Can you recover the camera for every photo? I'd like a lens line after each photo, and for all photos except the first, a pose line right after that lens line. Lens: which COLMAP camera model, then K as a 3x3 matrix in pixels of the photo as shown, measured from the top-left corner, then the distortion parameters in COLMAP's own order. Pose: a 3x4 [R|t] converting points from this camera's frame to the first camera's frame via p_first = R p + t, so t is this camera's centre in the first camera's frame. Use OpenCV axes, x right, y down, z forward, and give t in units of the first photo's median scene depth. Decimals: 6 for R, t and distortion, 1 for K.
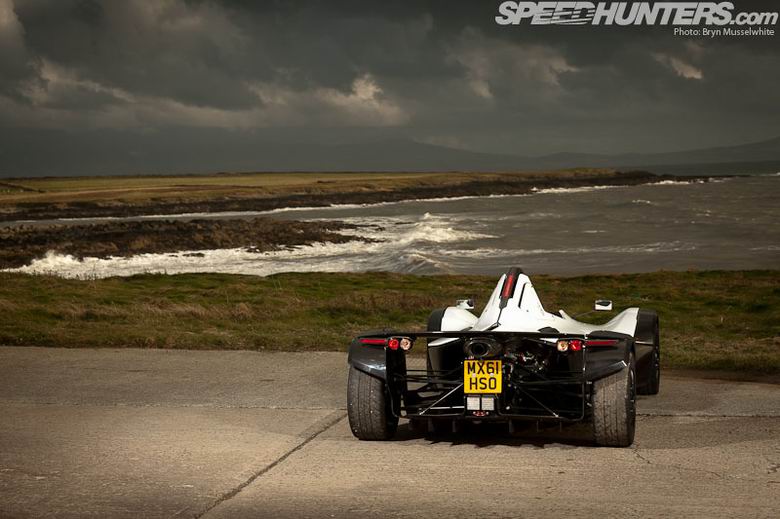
lens RADIAL K [[1577.8, 0, 390.0], [0, 1577.8, 259.6], [0, 0, 1]] dist [0.030016, 0.000000]
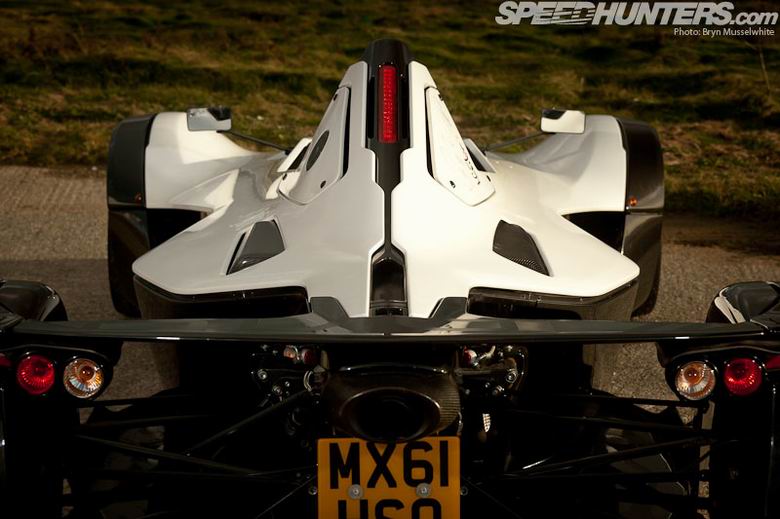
lens RADIAL K [[1577.8, 0, 390.0], [0, 1577.8, 259.6], [0, 0, 1]] dist [0.030016, 0.000000]
pose [[0.972379, -0.037658, 0.230351, -0.000157], [-0.006831, 0.981885, 0.189357, -0.014485], [-0.233309, -0.185700, 0.954506, 0.755104]]
